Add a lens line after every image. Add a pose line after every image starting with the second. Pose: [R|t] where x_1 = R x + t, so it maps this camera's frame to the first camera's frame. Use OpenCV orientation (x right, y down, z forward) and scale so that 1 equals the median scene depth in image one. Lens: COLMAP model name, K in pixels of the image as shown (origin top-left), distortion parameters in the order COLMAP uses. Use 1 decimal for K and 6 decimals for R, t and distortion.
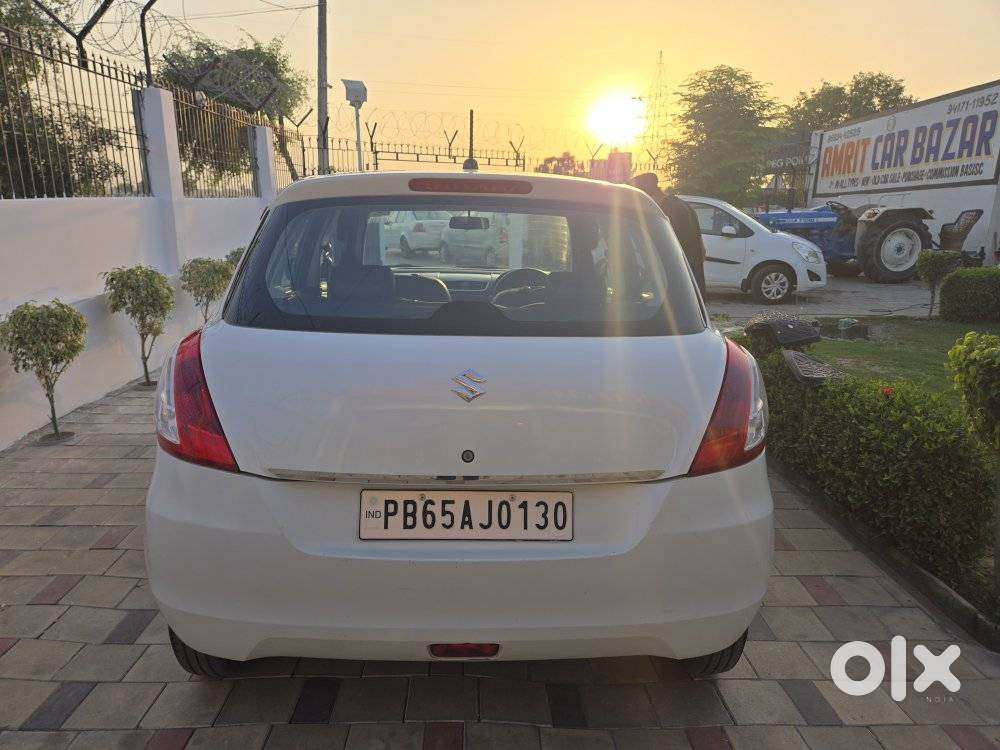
lens RADIAL K [[672.6, 0, 498.0], [0, 672.6, 378.0], [0, 0, 1]] dist [0.066728, -0.059430]
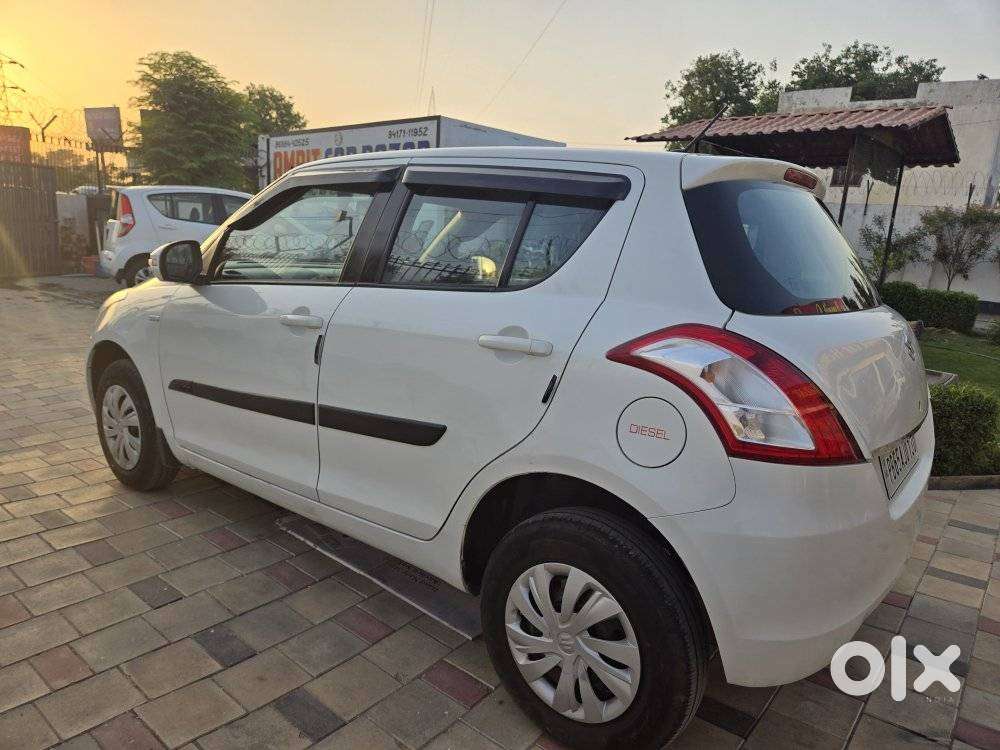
lens RADIAL K [[673.3, 0, 500.0], [0, 673.3, 375.0], [0, 0, 1]] dist [0.064777, -0.061569]
pose [[0.653822, -0.131256, 0.745177, -1.156477], [0.134624, 0.989305, 0.056137, -0.086524], [-0.744576, 0.063615, 0.664499, 0.593603]]
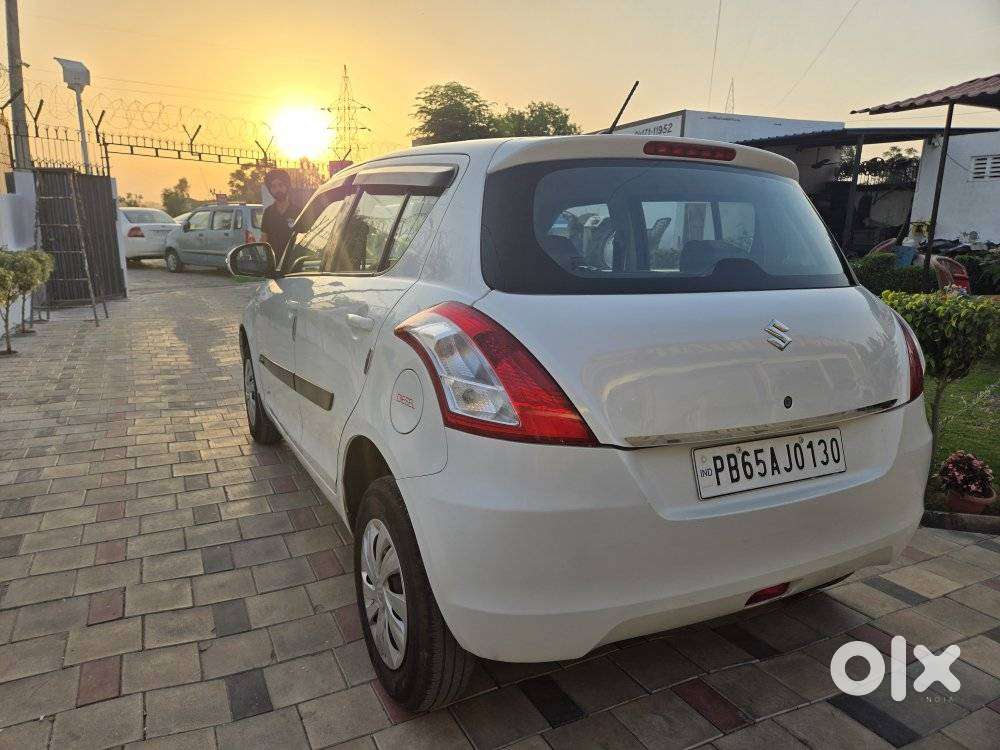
lens RADIAL K [[669.4, 0, 486.5], [0, 669.4, 374.1], [0, 0, 1]] dist [0.067538, -0.063115]
pose [[0.911273, -0.089154, 0.402036, -0.711377], [0.097141, 0.995270, 0.000523, 0.021430], [-0.400181, 0.038577, 0.915624, 0.179539]]
